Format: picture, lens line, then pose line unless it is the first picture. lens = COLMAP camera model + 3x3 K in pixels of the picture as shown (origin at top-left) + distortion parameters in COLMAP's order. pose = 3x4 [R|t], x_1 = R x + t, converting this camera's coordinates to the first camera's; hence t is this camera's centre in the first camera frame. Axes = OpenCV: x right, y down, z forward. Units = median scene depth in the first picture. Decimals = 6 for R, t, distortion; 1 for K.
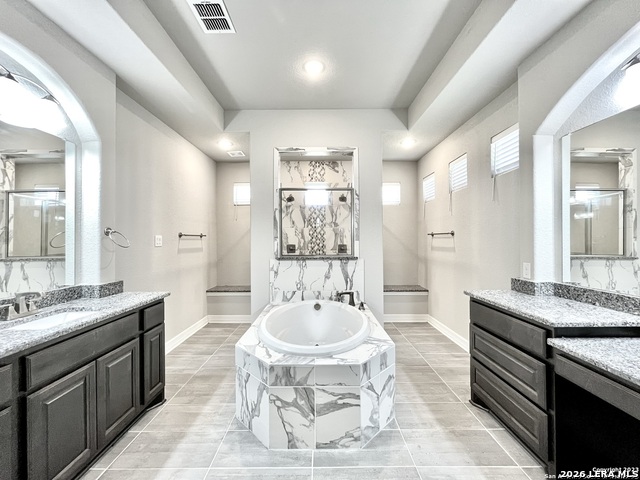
lens RADIAL K [[257.8, 0, 321.6], [0, 257.8, 242.6], [0, 0, 1]] dist [-0.001729, -0.000515]
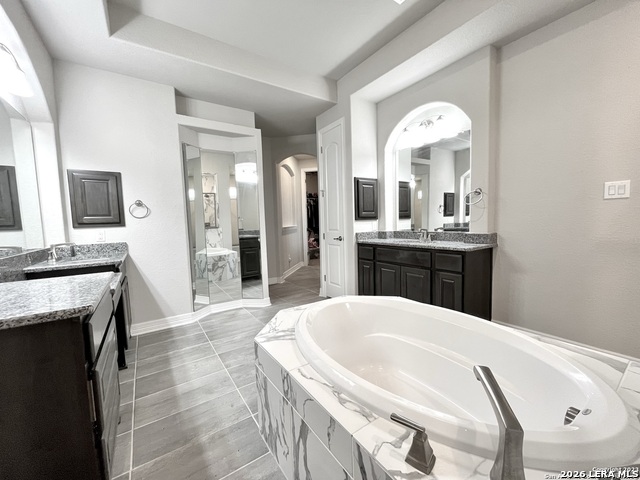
lens RADIAL K [[257.8, 0, 321.5], [0, 257.8, 237.2], [0, 0, 1]] dist [-0.001729, -0.000515]
pose [[-0.824288, 0.072466, -0.561514, 0.516479], [0.035458, 0.996436, 0.076543, 0.054509], [0.565060, 0.043184, -0.823919, 1.693192]]
